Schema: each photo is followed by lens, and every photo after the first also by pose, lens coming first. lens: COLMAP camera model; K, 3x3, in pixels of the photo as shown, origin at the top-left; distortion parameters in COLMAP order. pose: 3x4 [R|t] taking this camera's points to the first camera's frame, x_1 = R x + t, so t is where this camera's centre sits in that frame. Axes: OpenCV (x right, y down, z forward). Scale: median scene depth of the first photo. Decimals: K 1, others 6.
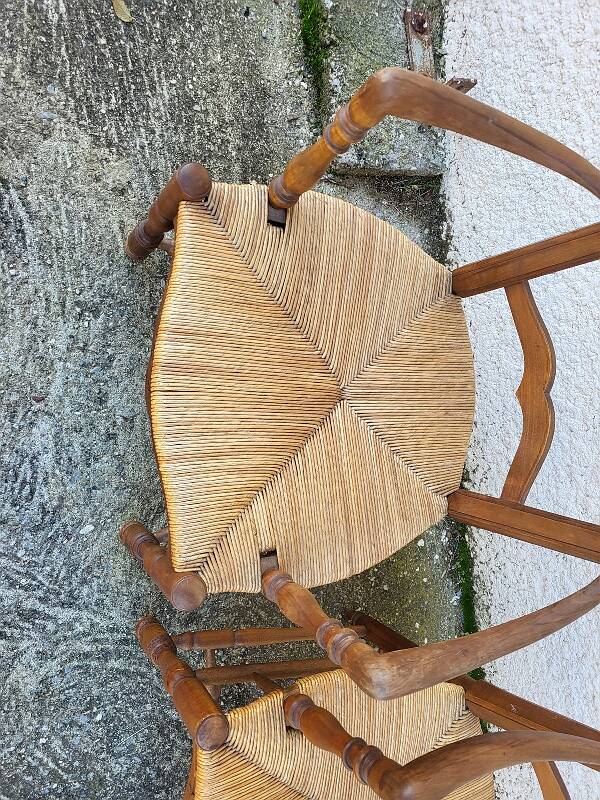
lens RADIAL K [[608.2, 0, 313.5], [0, 608.2, 403.5], [0, 0, 1]] dist [0.056643, -0.036749]
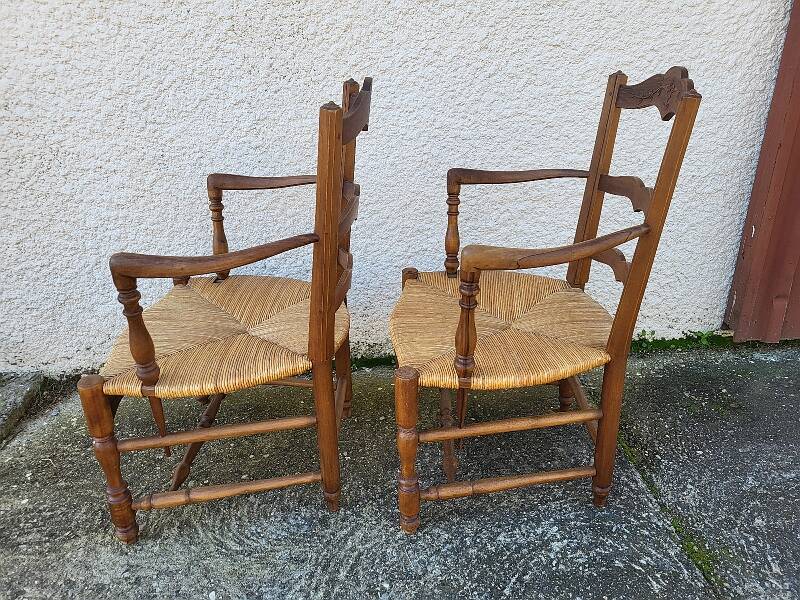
lens RADIAL K [[608.2, 0, 404.4], [0, 608.2, 279.9], [0, 0, 1]] dist [0.056643, -0.036749]
pose [[0.000295, -0.761596, 0.648052, -0.653149], [0.999503, -0.020203, -0.024197, 0.585524], [0.031521, 0.647737, 0.761212, -0.194542]]
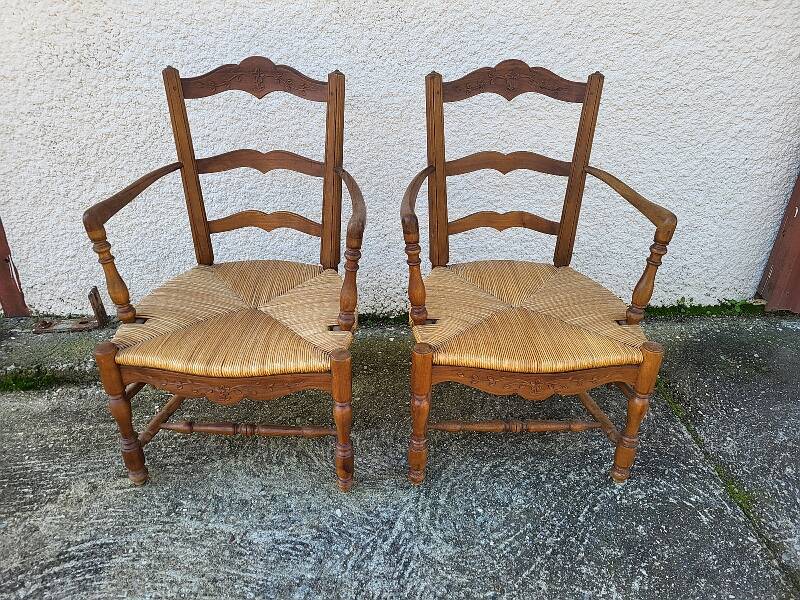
lens RADIAL K [[608.2, 0, 396.3], [0, 608.2, 282.7], [0, 0, 1]] dist [0.056643, -0.036749]
pose [[0.027919, -0.825406, 0.563849, -0.704012], [0.999573, 0.018194, -0.022859, 0.351898], [0.008609, 0.564247, 0.825561, -0.382512]]
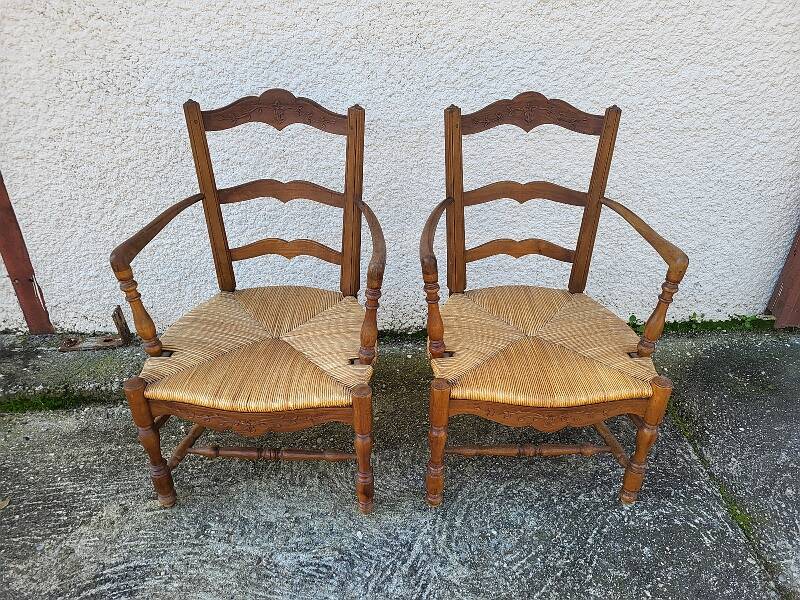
lens RADIAL K [[608.2, 0, 414.5], [0, 608.2, 300.1], [0, 0, 1]] dist [0.056643, -0.036749]
pose [[0.027396, -0.856717, 0.515059, -0.626757], [0.999617, 0.021516, -0.017381, 0.343257], [0.003809, 0.515338, 0.856979, -0.476241]]
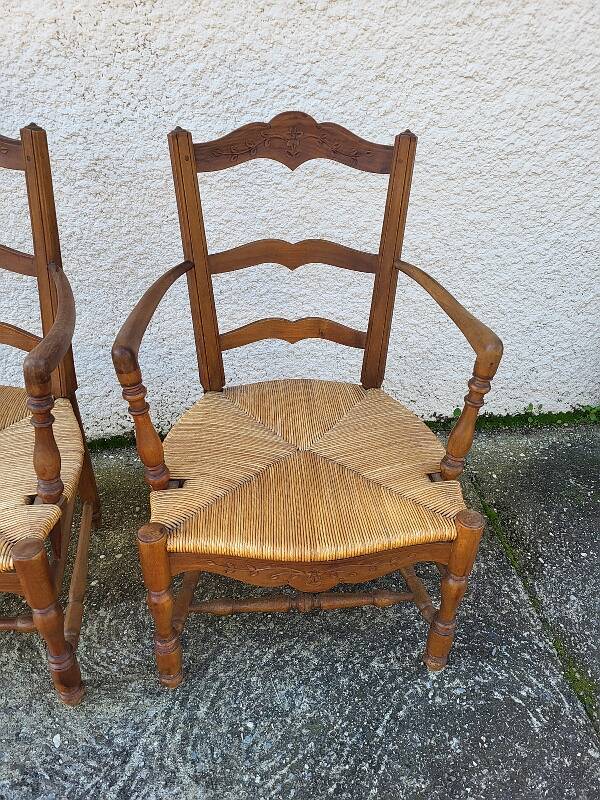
lens RADIAL K [[608.2, 0, 304.5], [0, 608.2, 395.0], [0, 0, 1]] dist [0.056643, -0.036749]
pose [[-0.011614, -0.871701, 0.489900, -0.377113], [0.999544, 0.003533, 0.029982, 0.572443], [-0.027866, 0.490025, 0.871263, -0.156561]]
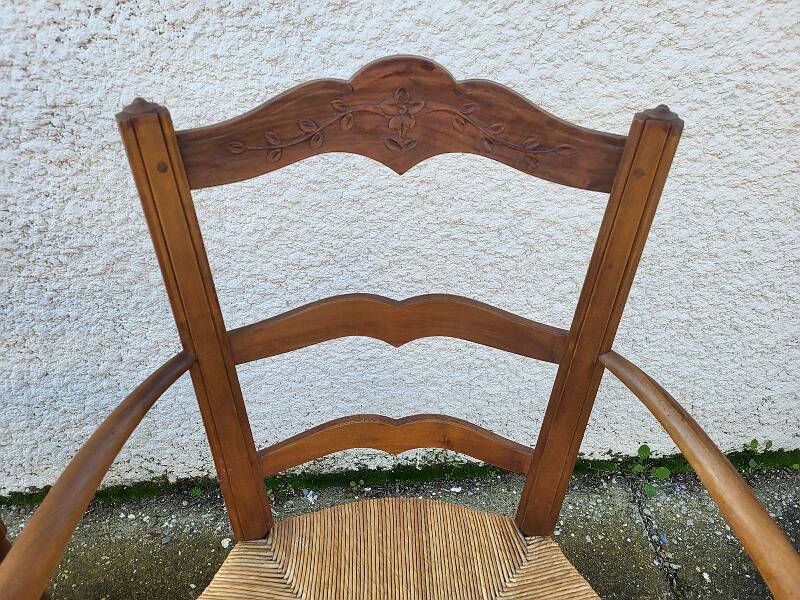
lens RADIAL K [[608.2, 0, 398.4], [0, 608.2, 293.0], [0, 0, 1]] dist [0.056643, -0.036749]
pose [[0.035068, -0.910544, 0.411923, 0.194003], [0.999383, 0.032824, -0.012524, 0.590914], [-0.002117, 0.412108, 0.911133, 0.162463]]
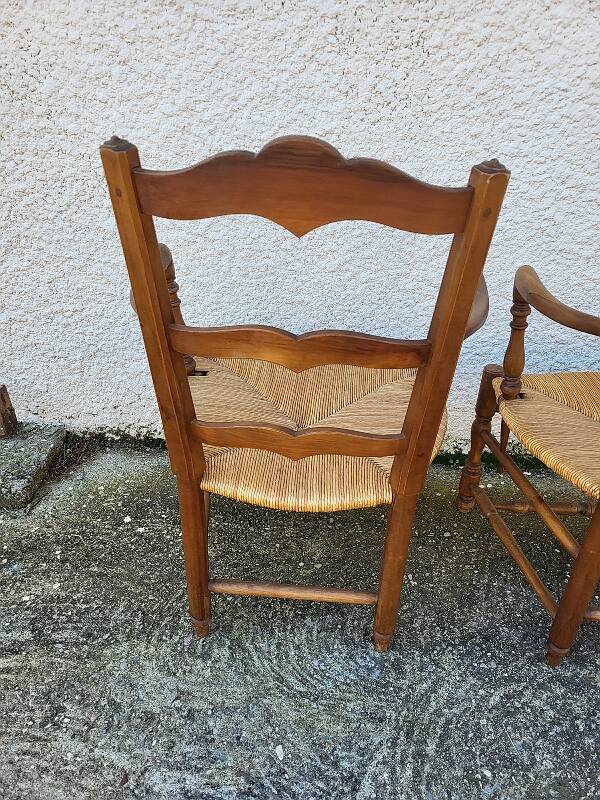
lens RADIAL K [[608.2, 0, 315.1], [0, 608.2, 401.5], [0, 0, 1]] dist [0.056643, -0.036749]
pose [[0.136973, -0.835521, 0.532112, -0.414758], [0.990217, 0.101049, -0.096229, 0.293663], [0.026632, 0.540087, 0.841188, -0.063917]]
